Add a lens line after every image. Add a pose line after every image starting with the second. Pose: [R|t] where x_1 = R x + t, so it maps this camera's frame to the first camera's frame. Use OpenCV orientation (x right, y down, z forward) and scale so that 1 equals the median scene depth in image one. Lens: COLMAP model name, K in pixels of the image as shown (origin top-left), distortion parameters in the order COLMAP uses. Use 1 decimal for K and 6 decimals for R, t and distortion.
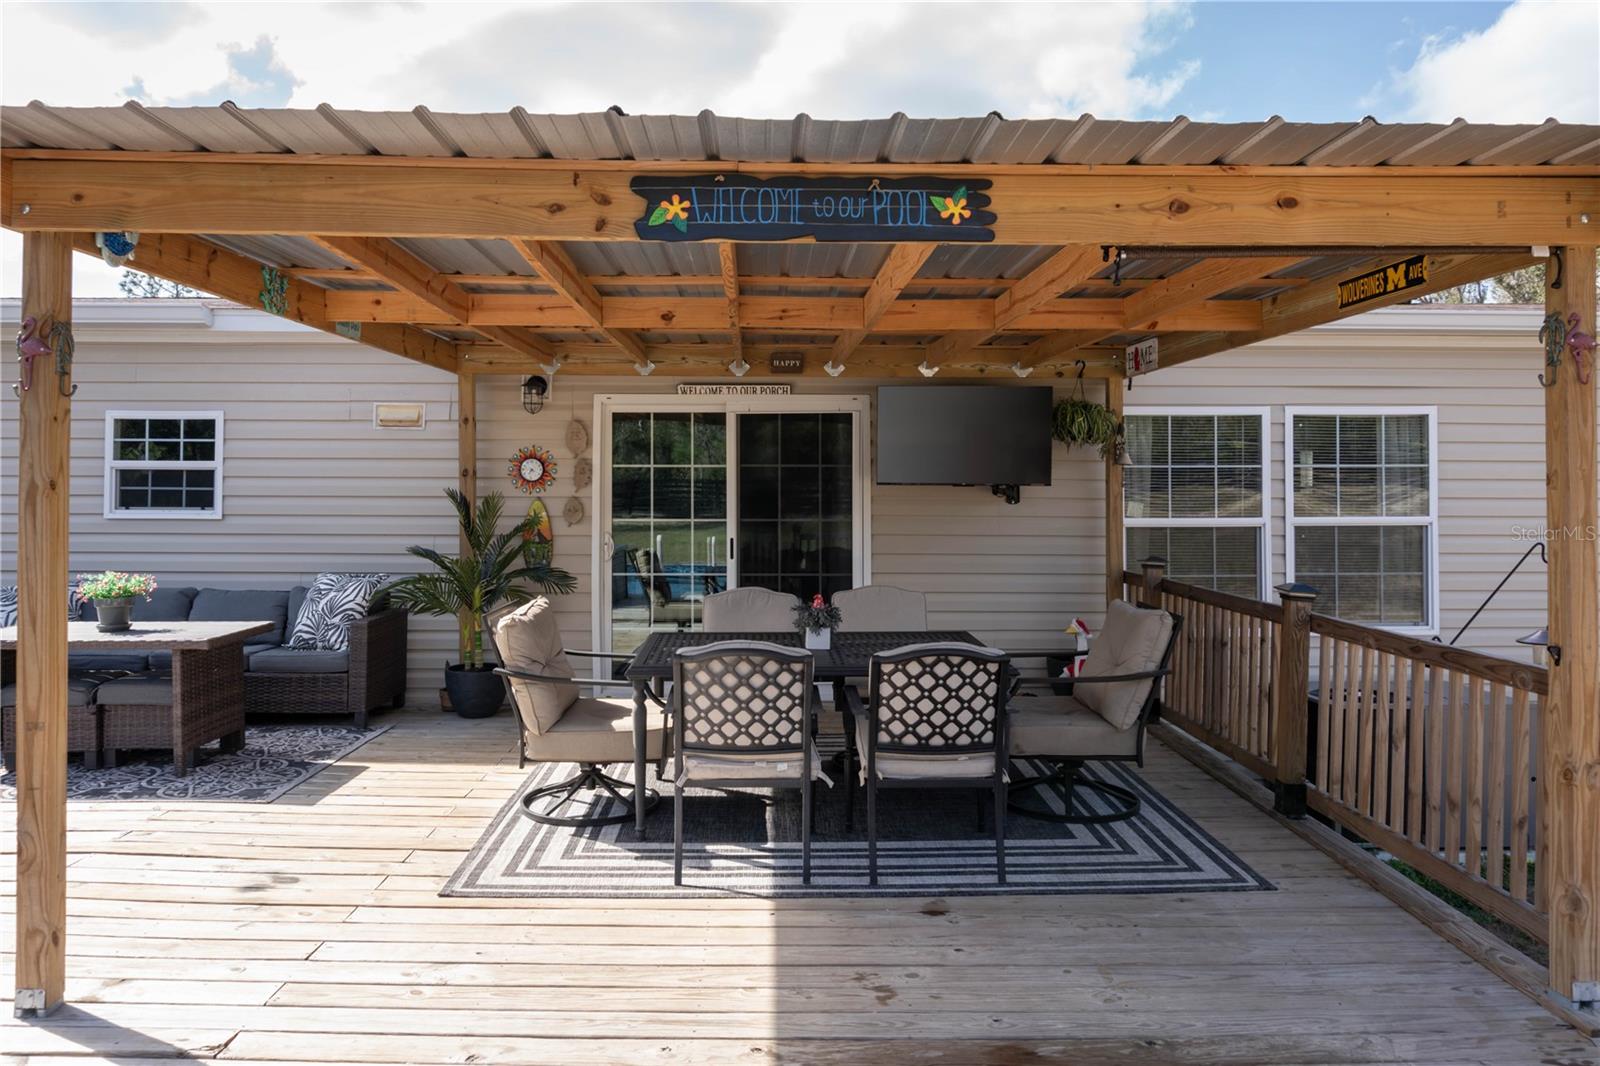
lens RADIAL K [[1033.9, 0, 777.3], [0, 1033.9, 462.8], [0, 0, 1]] dist [-0.018587, -0.001312]
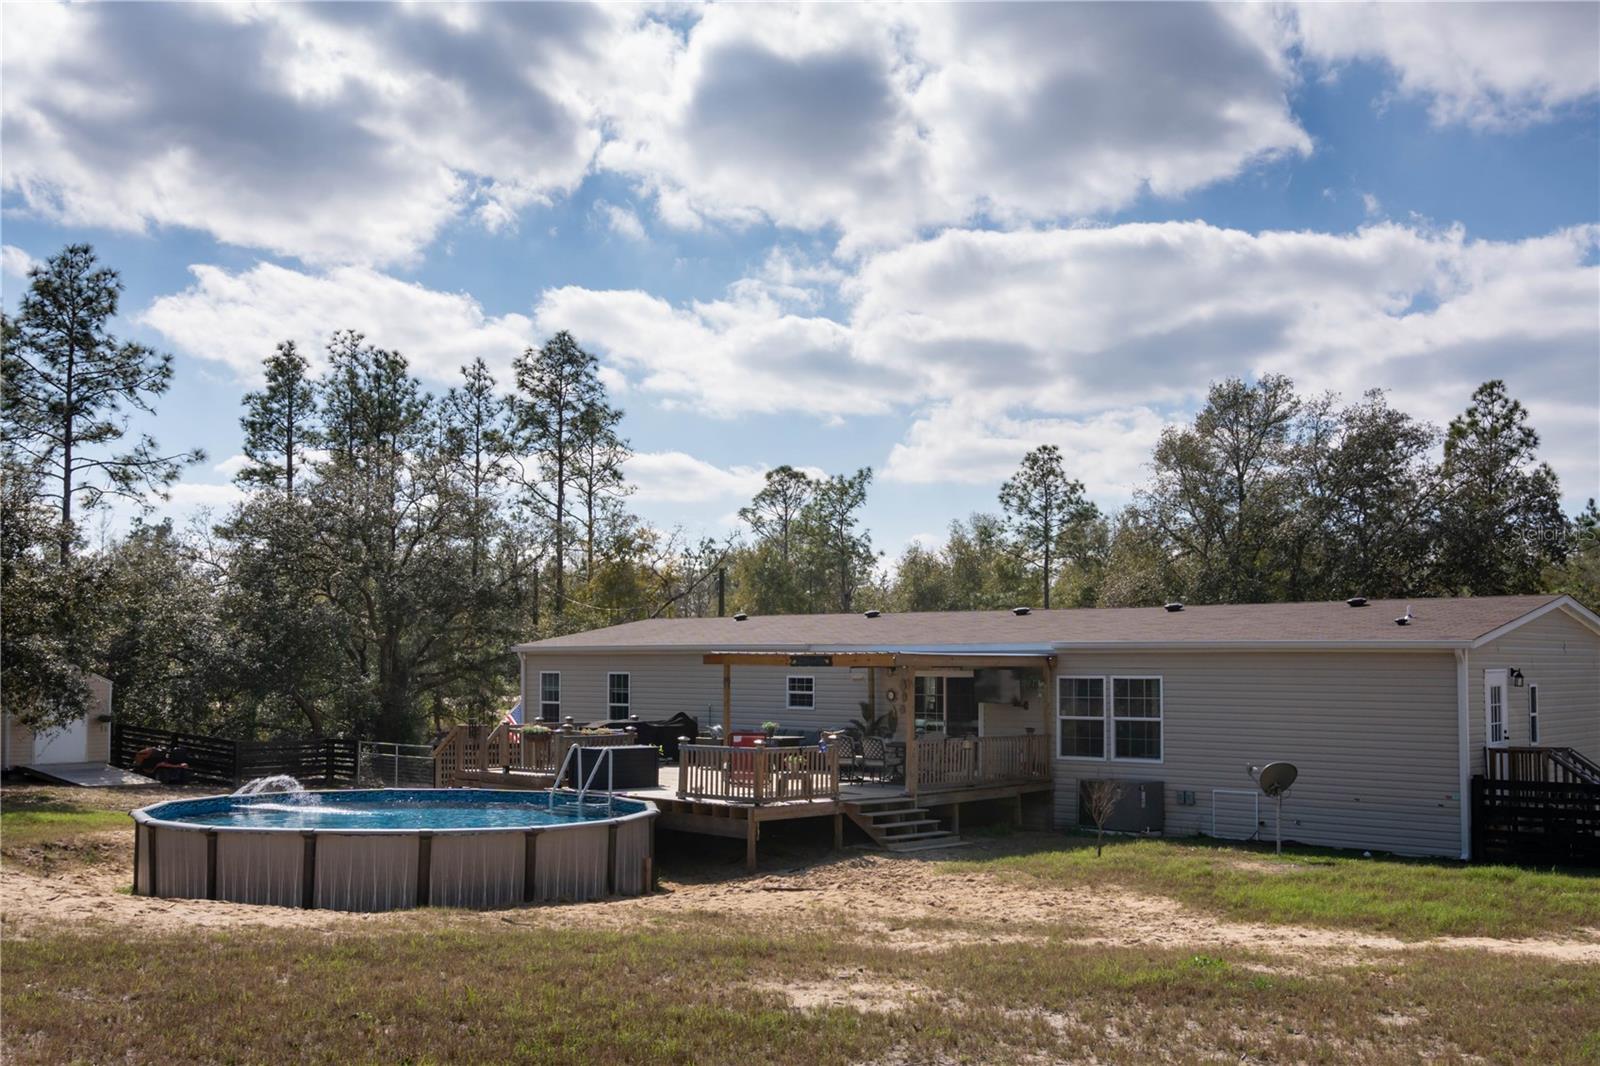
lens RADIAL K [[1559.4, 0, 796.7], [0, 1559.4, 538.4], [0, 0, 1]] dist [-0.009346, 0.000000]
pose [[0.733802, -0.054641, -0.677162, 3.164196], [0.008106, 0.997394, -0.071697, -0.149638], [0.679315, 0.047122, 0.732332, -3.019832]]
